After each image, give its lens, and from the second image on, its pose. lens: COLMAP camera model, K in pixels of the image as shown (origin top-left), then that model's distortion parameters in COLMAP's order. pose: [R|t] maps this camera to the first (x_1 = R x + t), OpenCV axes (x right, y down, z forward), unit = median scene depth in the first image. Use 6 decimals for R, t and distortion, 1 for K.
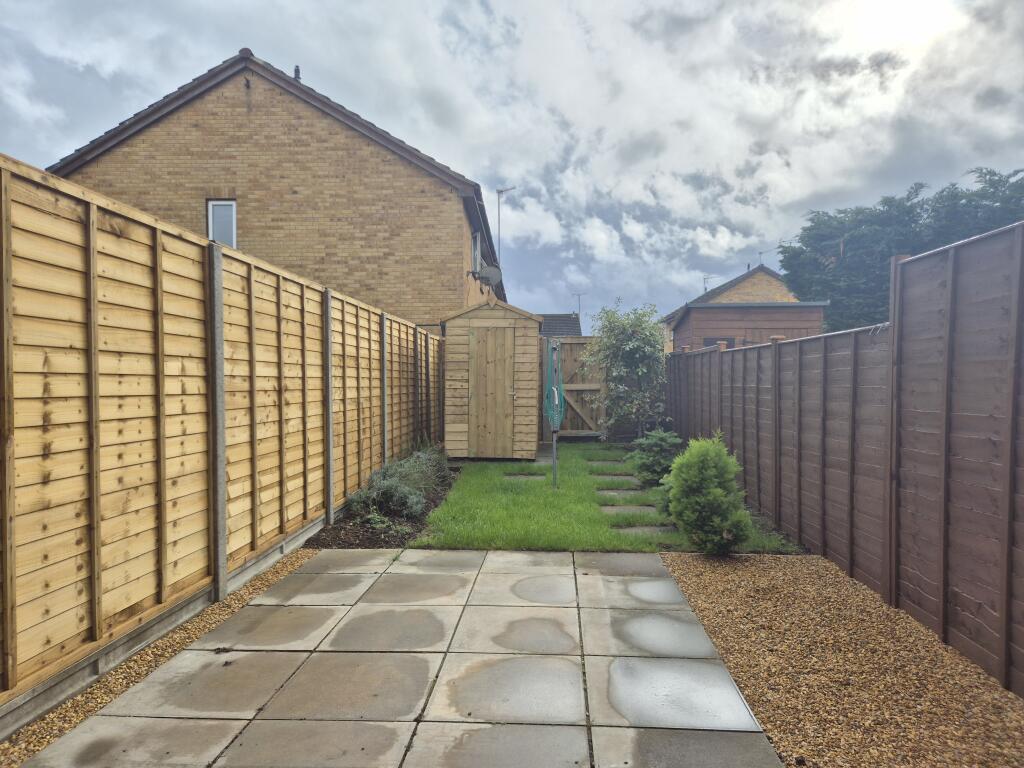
lens RADIAL K [[688.2, 0, 513.0], [0, 688.2, 385.7], [0, 0, 1]] dist [-0.000533, -0.000165]
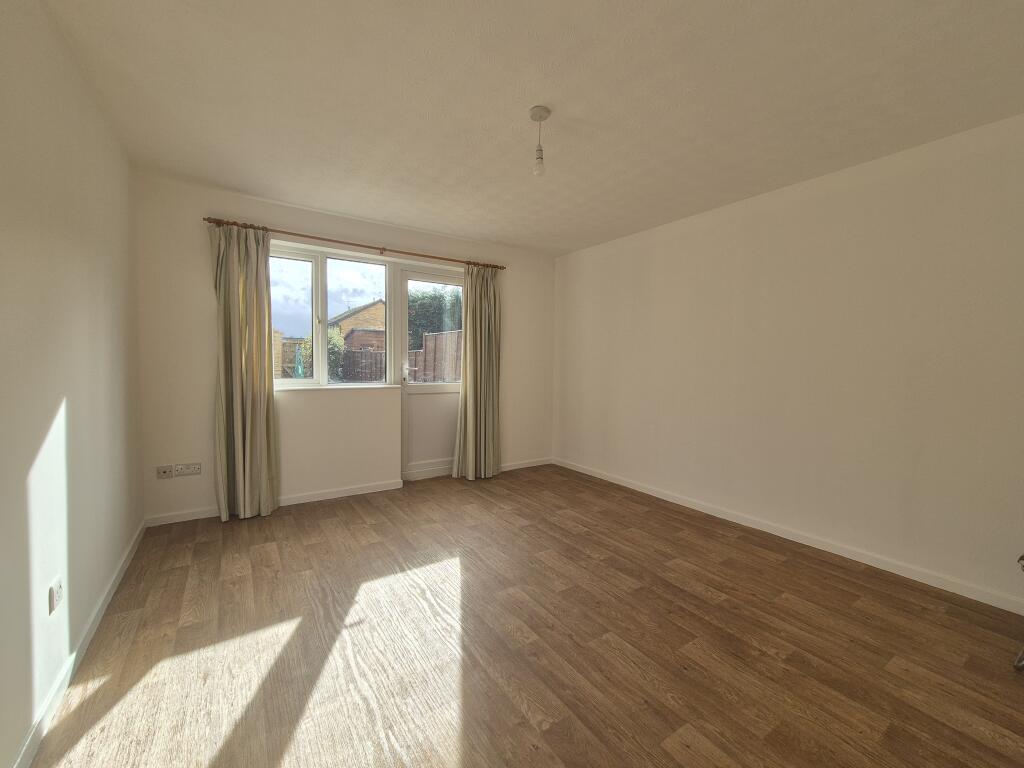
lens RADIAL K [[417.5, 0, 512.0], [0, 417.5, 380.4], [0, 0, 1]] dist [0.003975, 0.000454]
pose [[0.793393, -0.018512, 0.608429, -0.178729], [-0.004503, 0.999332, 0.036277, -0.002720], [-0.608693, -0.031522, 0.792779, -0.428040]]
